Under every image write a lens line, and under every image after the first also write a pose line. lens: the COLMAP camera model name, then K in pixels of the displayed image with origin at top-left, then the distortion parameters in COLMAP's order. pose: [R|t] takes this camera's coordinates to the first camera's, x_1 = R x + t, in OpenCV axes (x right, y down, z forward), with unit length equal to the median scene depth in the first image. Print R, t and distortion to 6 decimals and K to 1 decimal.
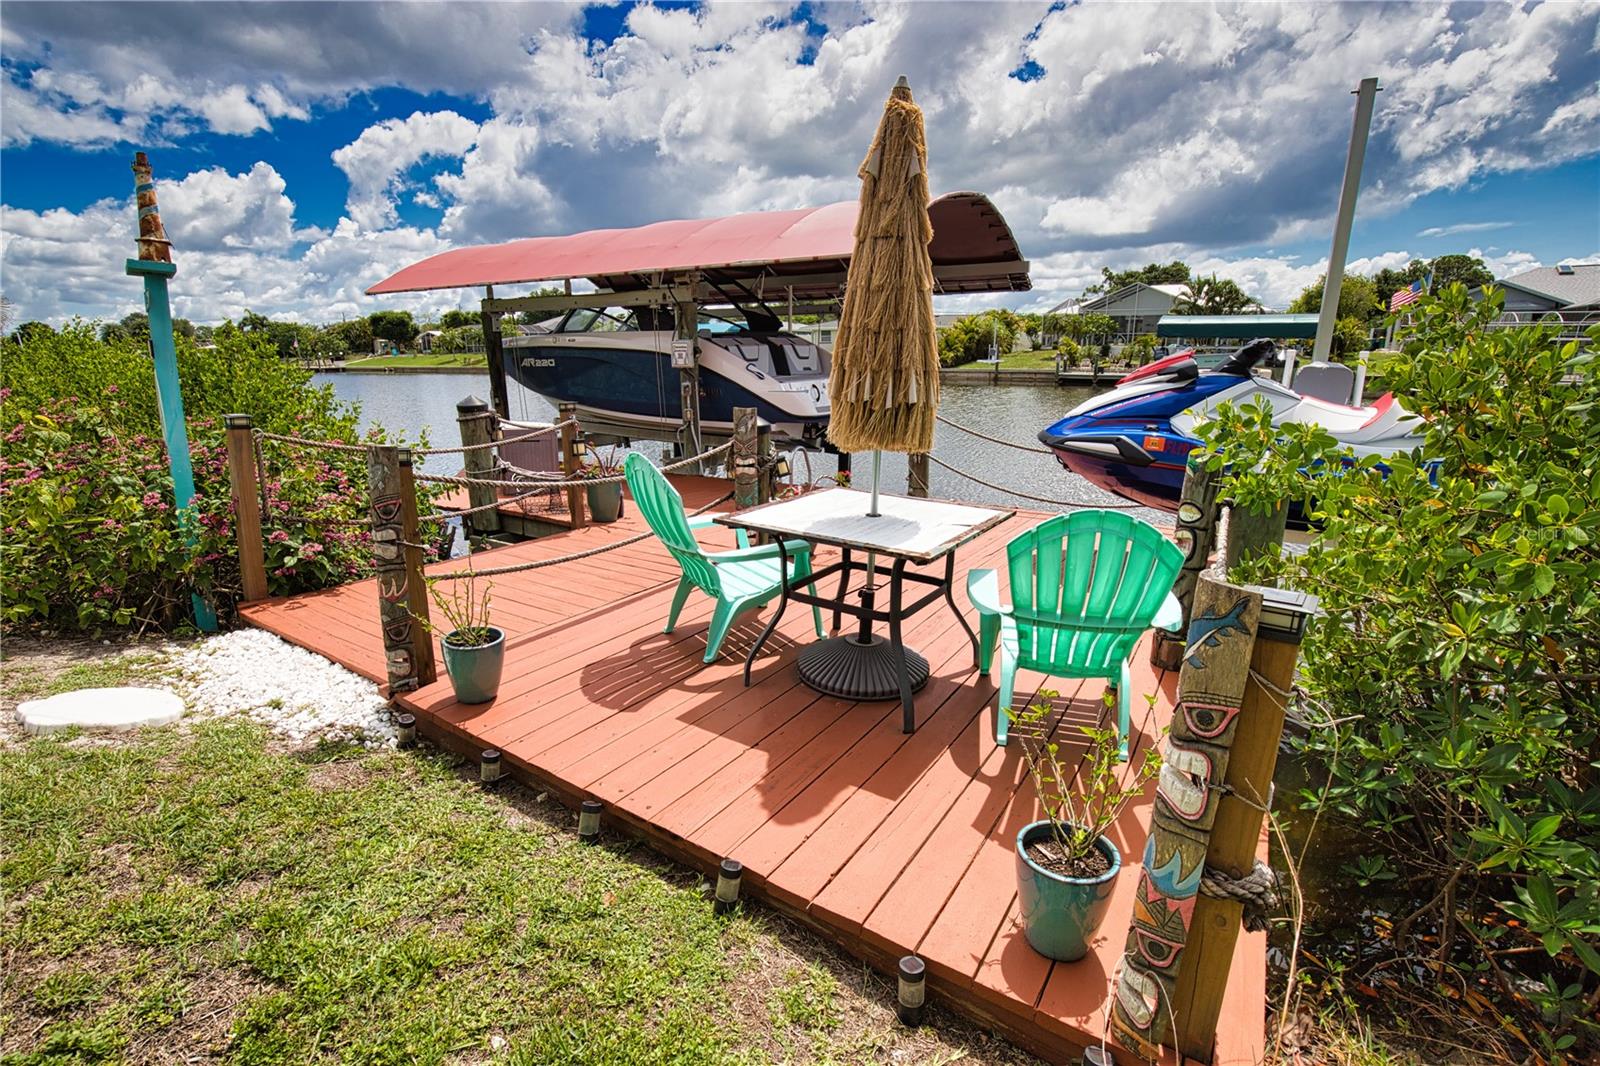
lens RADIAL K [[733.6, 0, 805.1], [0, 733.6, 540.3], [0, 0, 1]] dist [-0.032329, 0.005856]
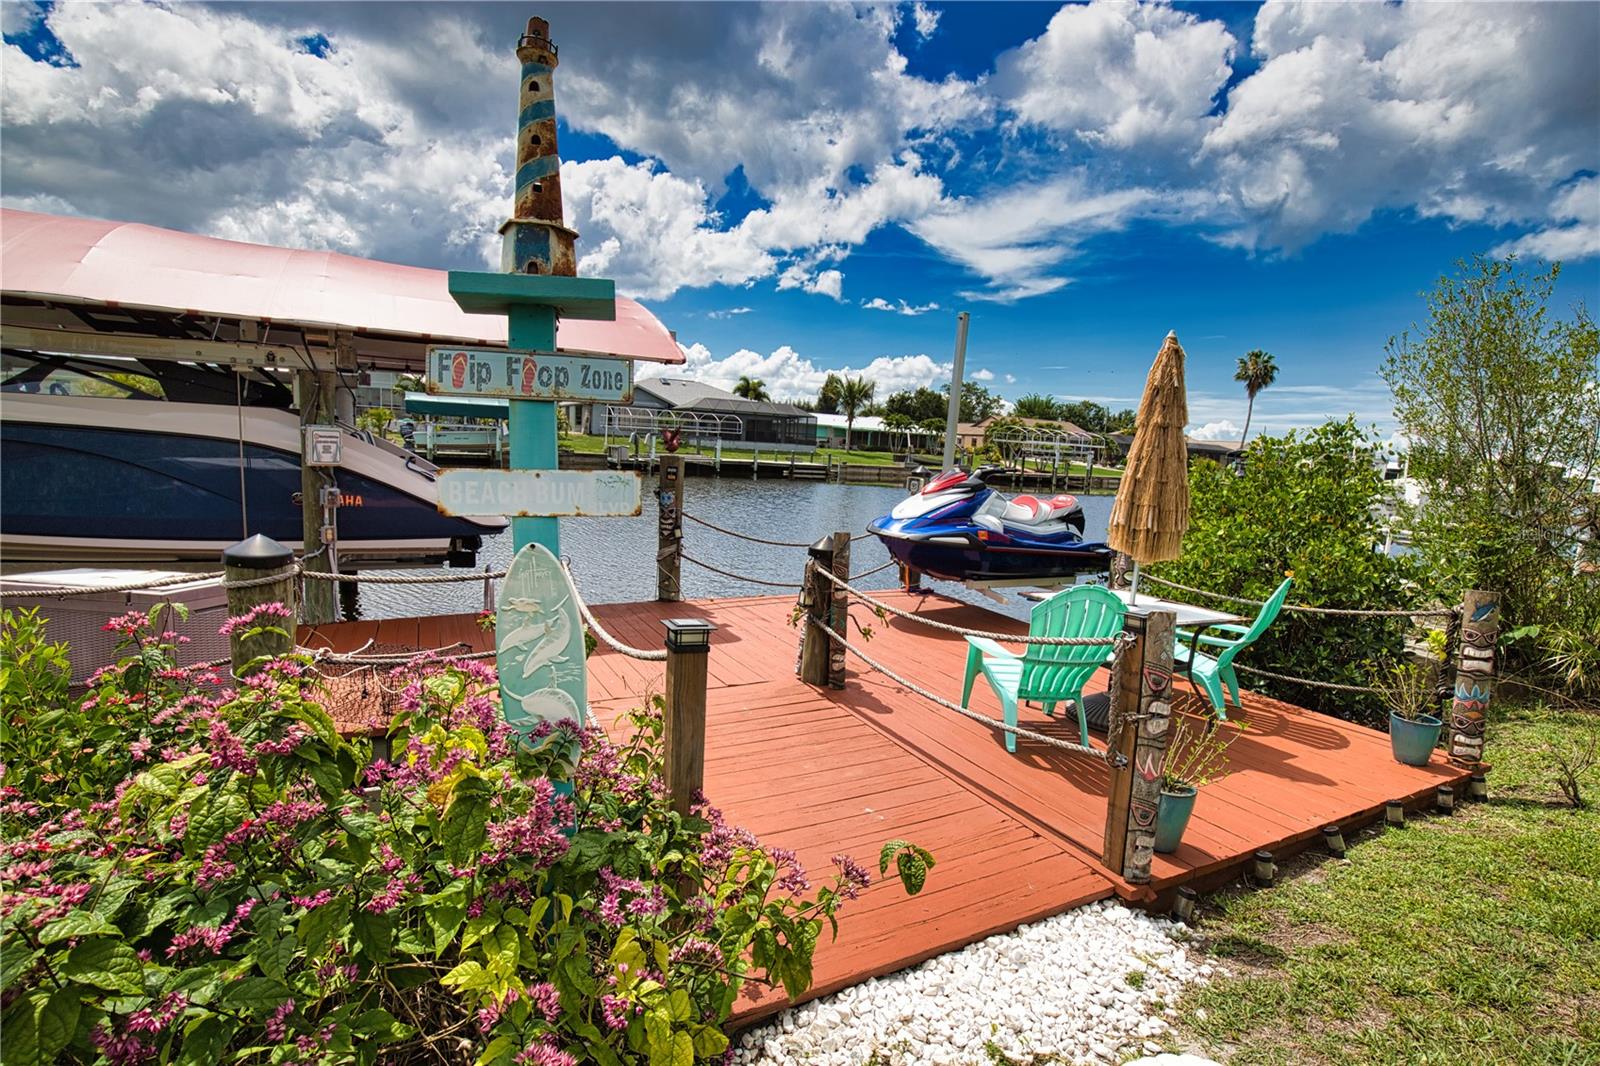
lens RADIAL K [[733.6, 0, 818.7], [0, 733.6, 519.5], [0, 0, 1]] dist [-0.032329, 0.005856]
pose [[0.486054, -0.061545, 0.871759, -0.104234], [0.166464, 0.985774, -0.023219, -0.019164], [-0.857929, 0.156402, 0.489384, 0.058094]]
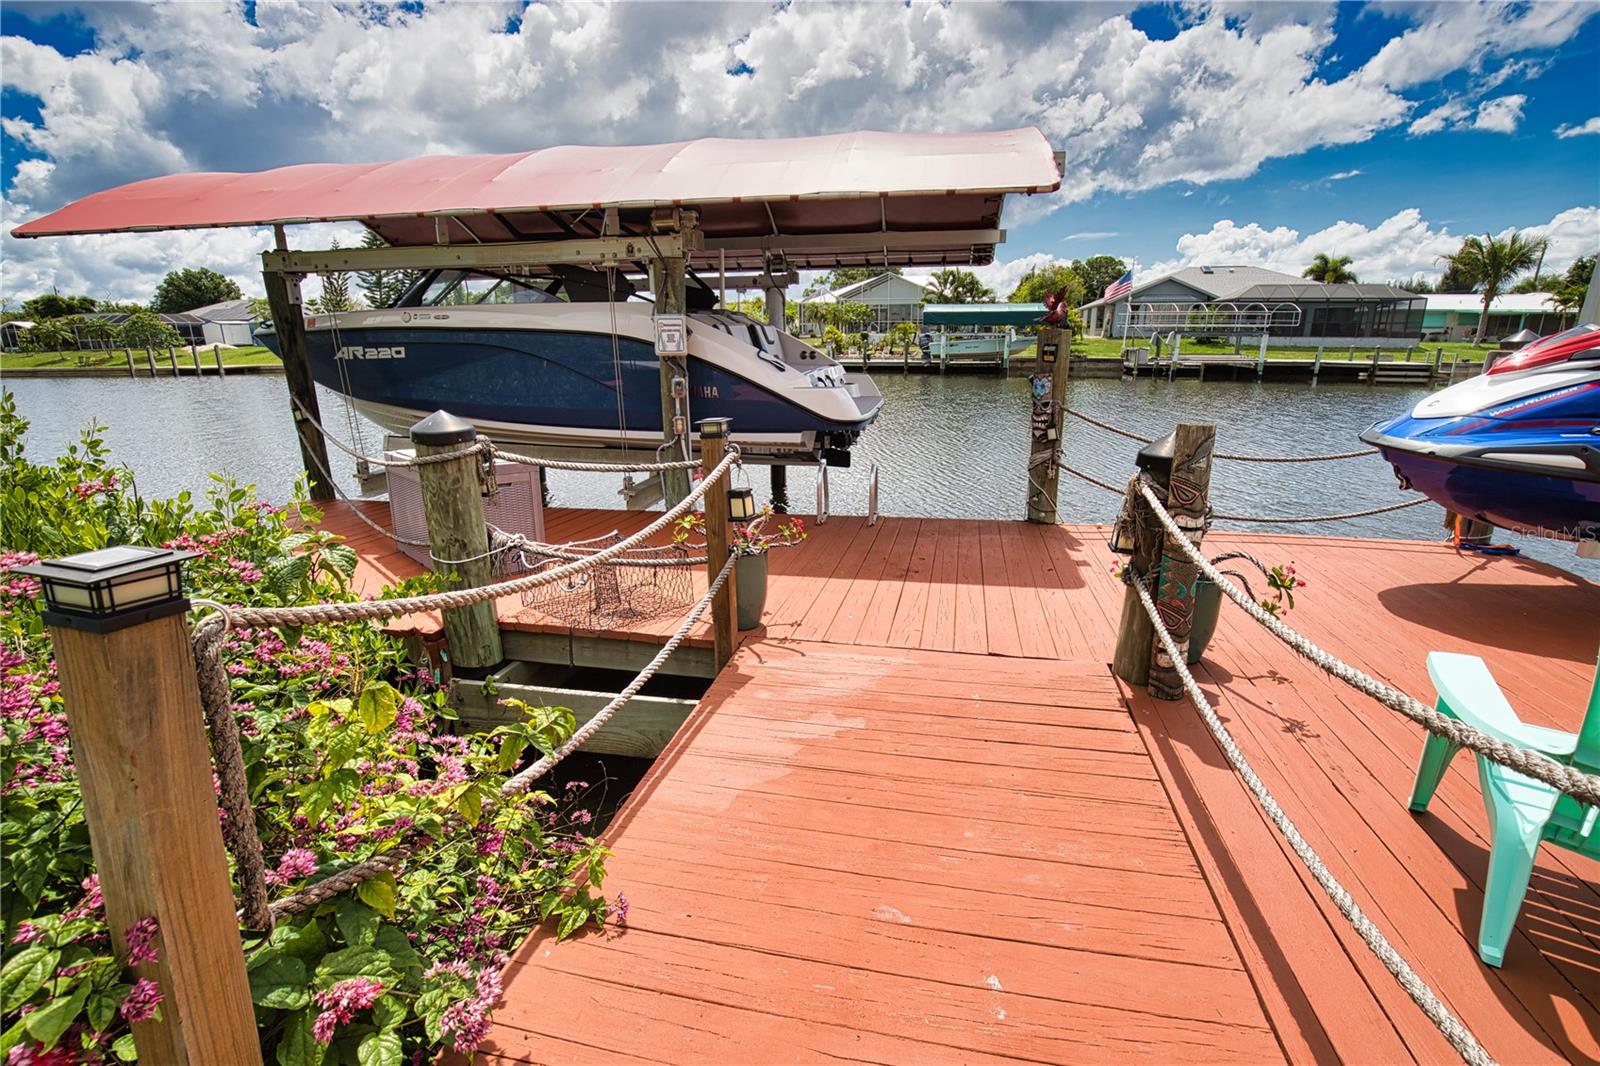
lens RADIAL K [[733.6, 0, 806.6], [0, 733.6, 541.2], [0, 0, 1]] dist [-0.032329, 0.005856]
pose [[0.936588, -0.097229, 0.336674, -0.058064], [0.092753, 0.995255, 0.029393, -0.014633], [-0.337934, 0.003699, 0.941163, 0.063913]]
